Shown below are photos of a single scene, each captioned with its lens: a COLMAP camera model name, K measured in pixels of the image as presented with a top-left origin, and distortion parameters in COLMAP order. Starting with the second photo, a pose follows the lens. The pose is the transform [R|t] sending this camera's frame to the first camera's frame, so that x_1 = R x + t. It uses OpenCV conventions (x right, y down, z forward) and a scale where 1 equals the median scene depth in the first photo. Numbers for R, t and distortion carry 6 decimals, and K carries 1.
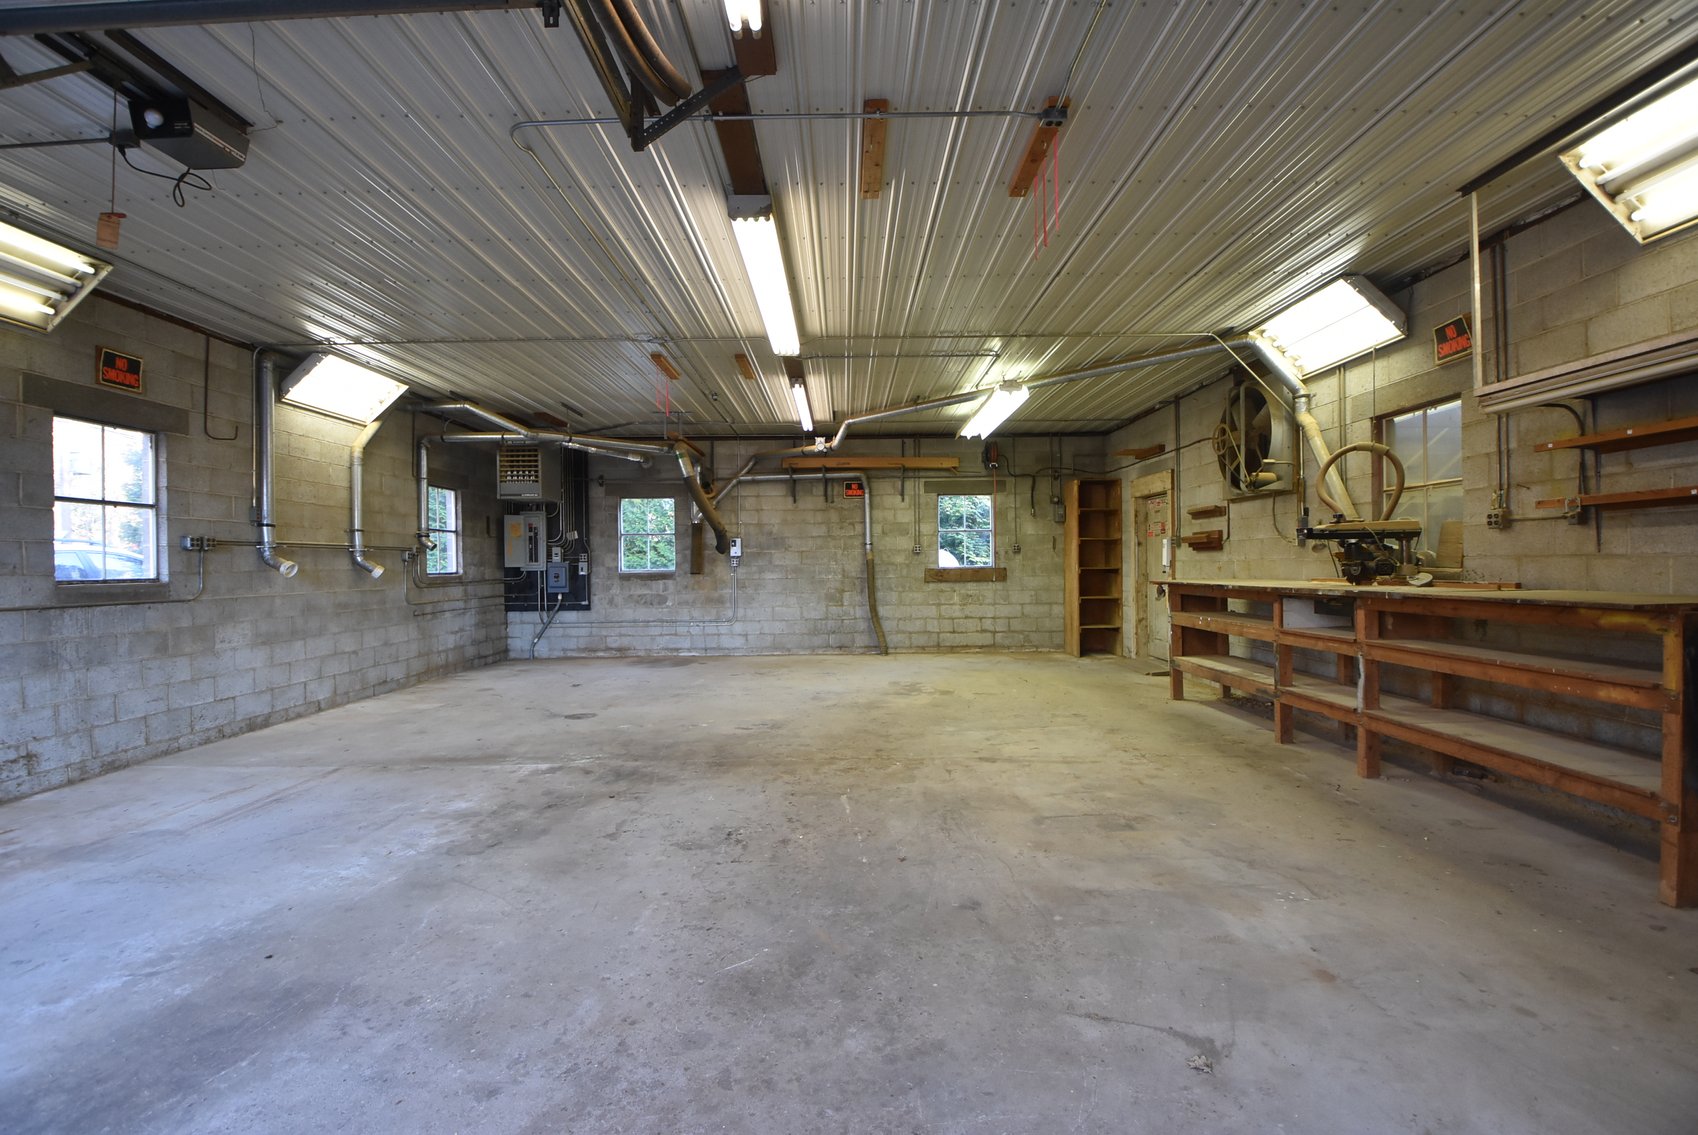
lens RADIAL K [[745.4, 0, 845.9], [0, 745.4, 568.2], [0, 0, 1]] dist [0.023926, -0.029460]
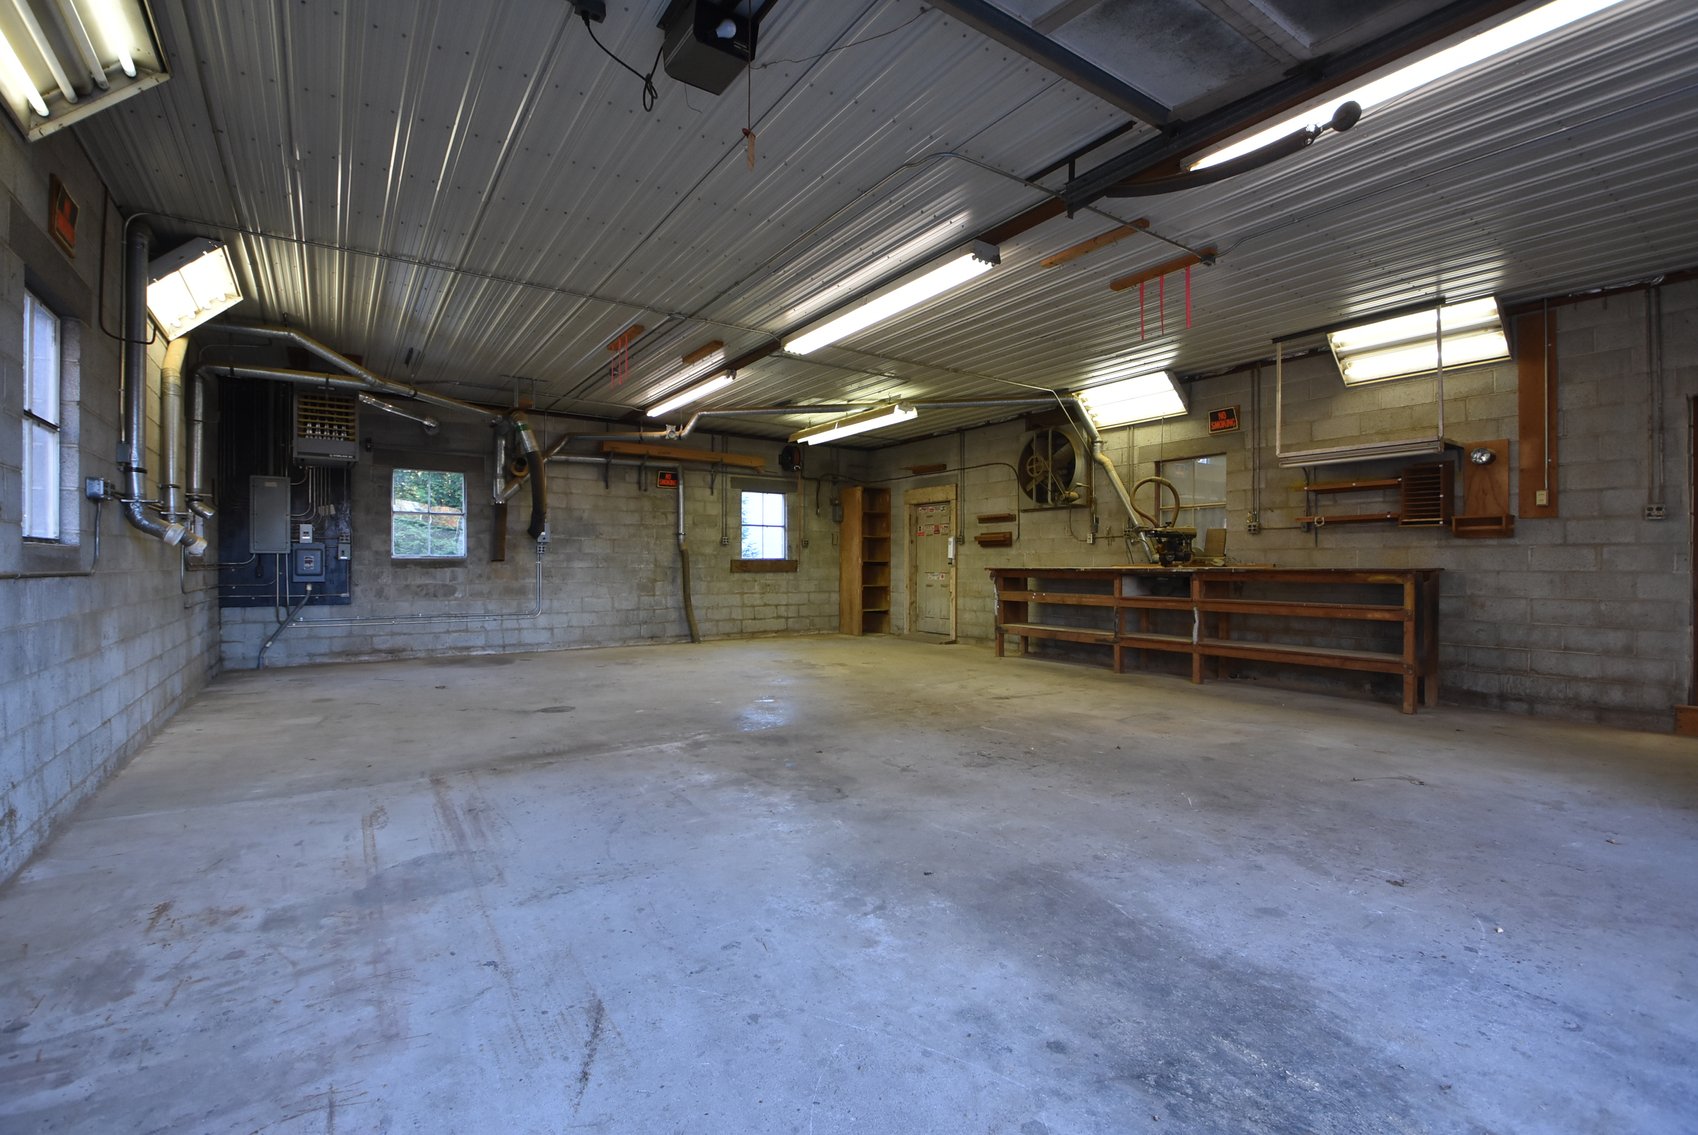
lens RADIAL K [[745.1, 0, 842.8], [0, 745.1, 567.9], [0, 0, 1]] dist [0.021123, -0.026901]
pose [[0.825506, 0.010883, 0.564289, -0.491036], [-0.007846, 0.999939, -0.007806, 0.026467], [-0.564339, 0.002017, 0.825540, 0.051355]]
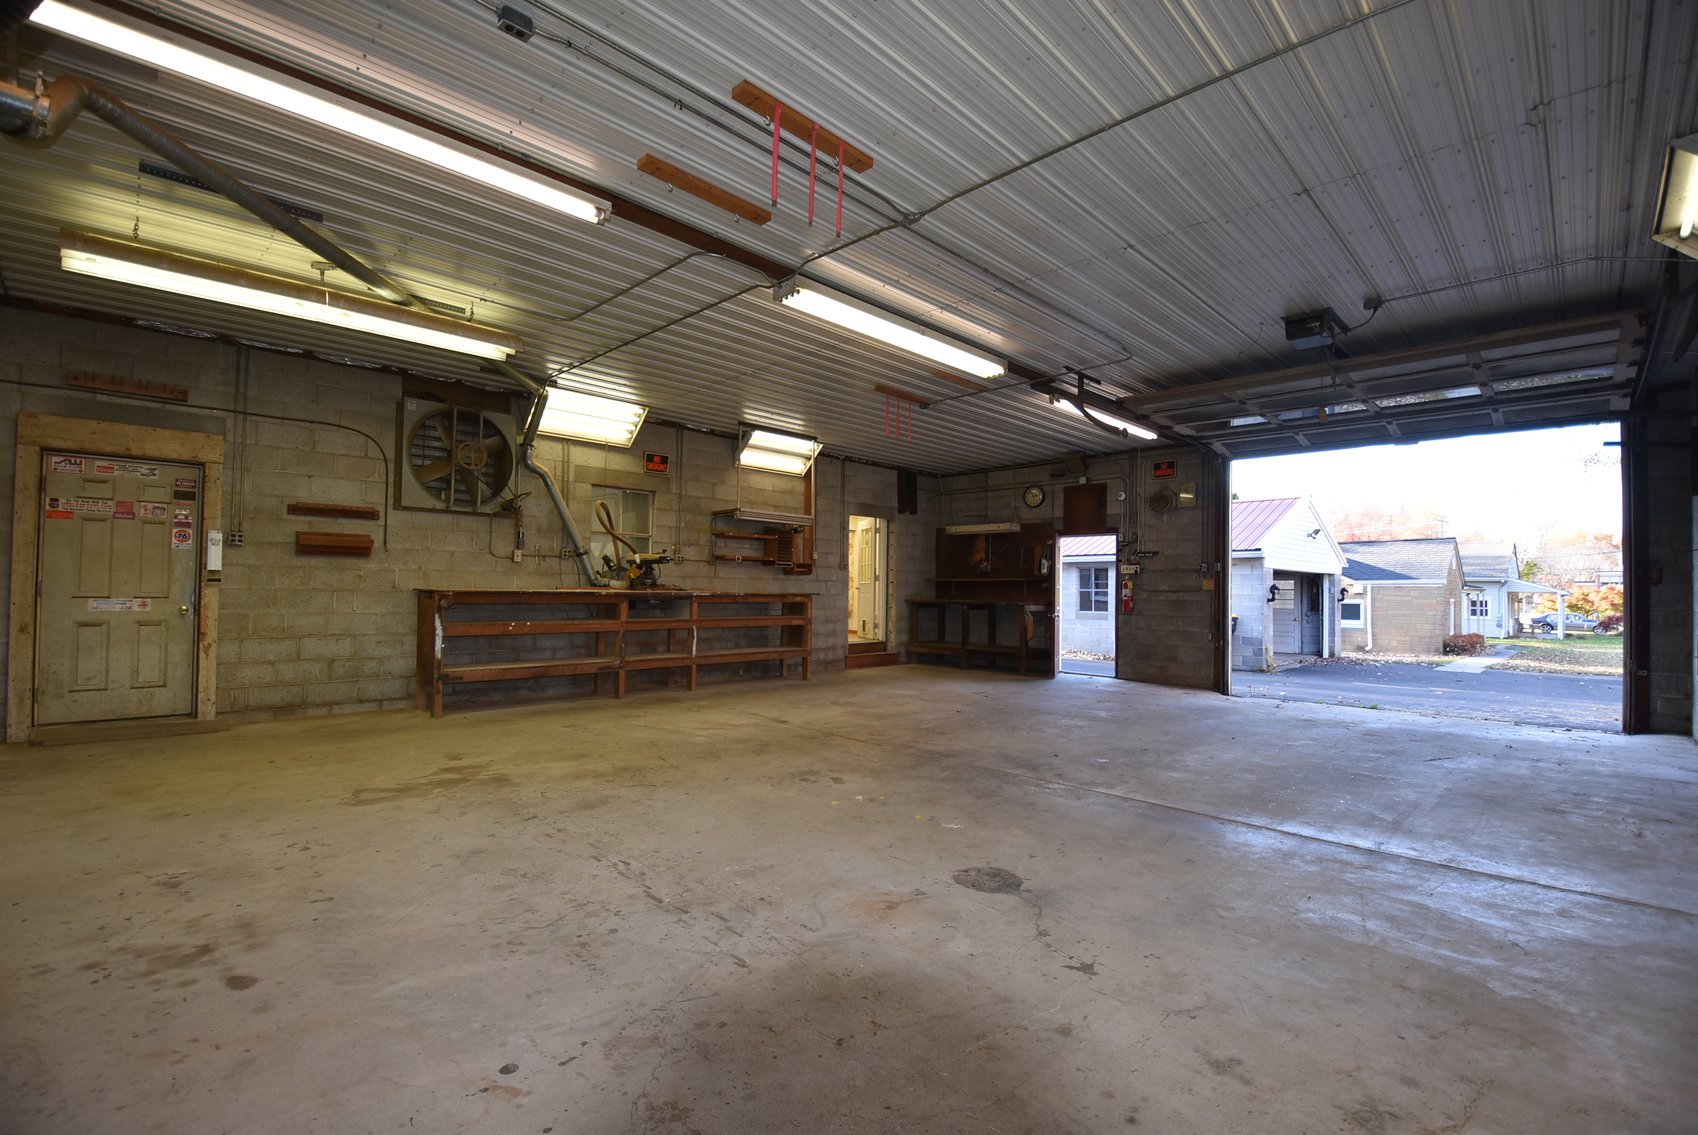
lens RADIAL K [[745.4, 0, 845.9], [0, 745.4, 568.2], [0, 0, 1]] dist [0.023926, -0.029460]
pose [[-0.709413, 0.026262, 0.704304, -0.523939], [0.000381, 0.999320, -0.036878, 0.021878], [-0.704793, -0.025894, -0.708940, 1.178075]]
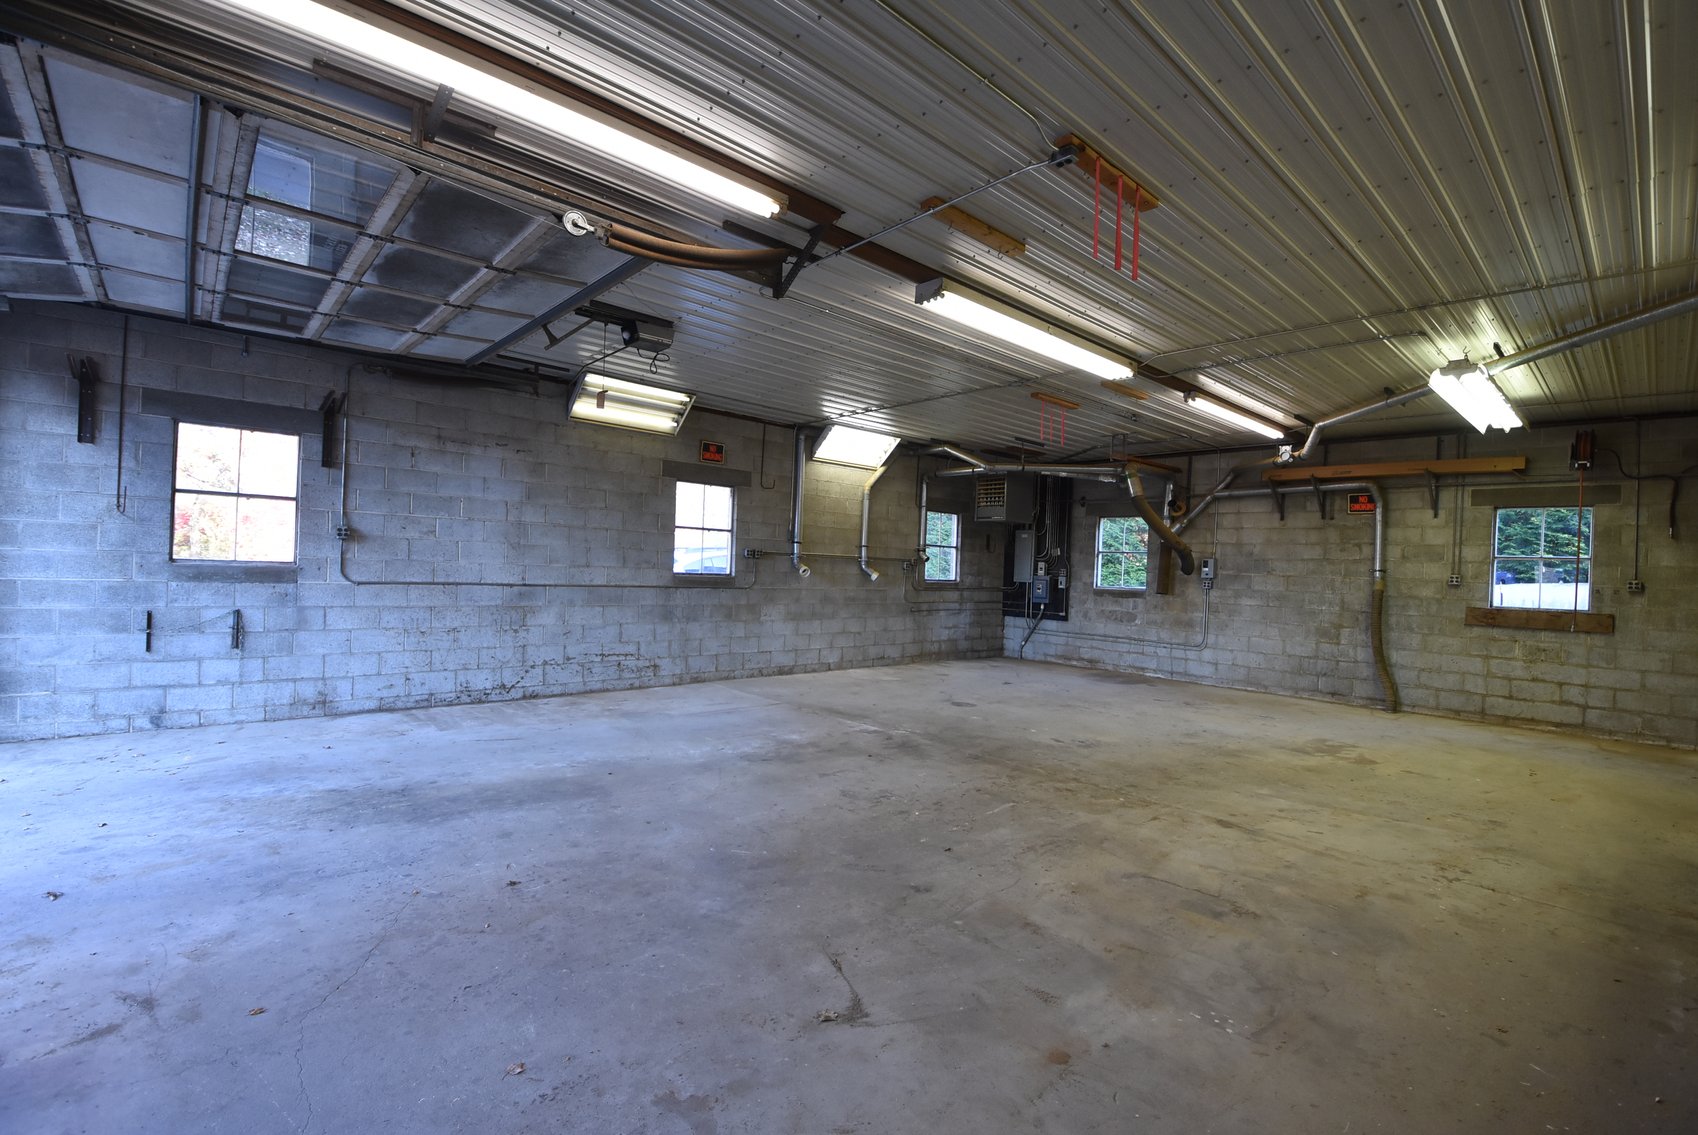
lens RADIAL K [[745.4, 0, 845.9], [0, 745.4, 568.2], [0, 0, 1]] dist [0.023926, -0.029460]
pose [[0.666248, 0.038920, -0.744713, 0.338011], [-0.051004, 0.998677, 0.006563, -0.015461], [0.743984, 0.033610, 0.667352, 0.048818]]
